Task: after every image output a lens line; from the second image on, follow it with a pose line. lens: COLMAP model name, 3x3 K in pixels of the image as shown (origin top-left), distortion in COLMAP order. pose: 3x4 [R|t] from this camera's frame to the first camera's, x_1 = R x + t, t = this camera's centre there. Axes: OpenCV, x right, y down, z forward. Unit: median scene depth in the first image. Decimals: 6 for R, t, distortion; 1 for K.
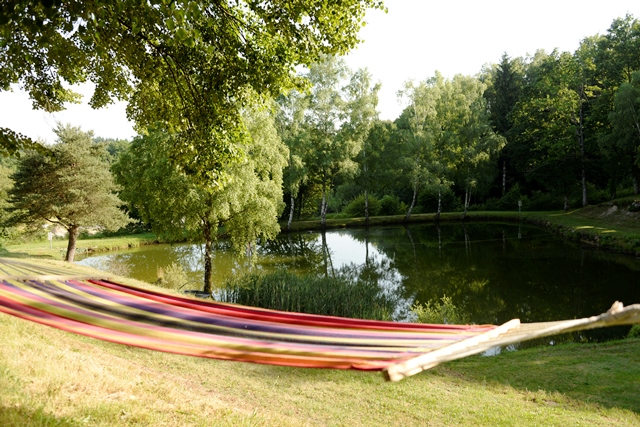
lens RADIAL K [[618.6, 0, 321.5], [0, 618.6, 214.1], [0, 0, 1]] dist [-0.001817, 0.000000]
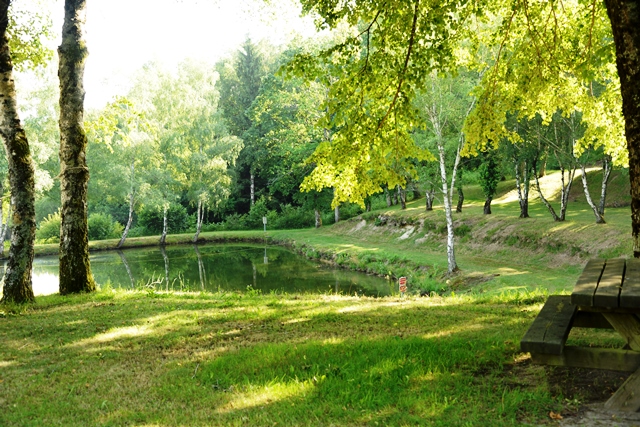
lens RADIAL K [[911.5, 0, 322.1], [0, 911.5, 214.7], [0, 0, 1]] dist [0.230141, 0.000000]
pose [[0.948324, -0.018839, 0.316742, 0.012257], [0.029028, 0.999201, -0.027479, 0.010286], [-0.315972, 0.035253, 0.948113, -0.161883]]
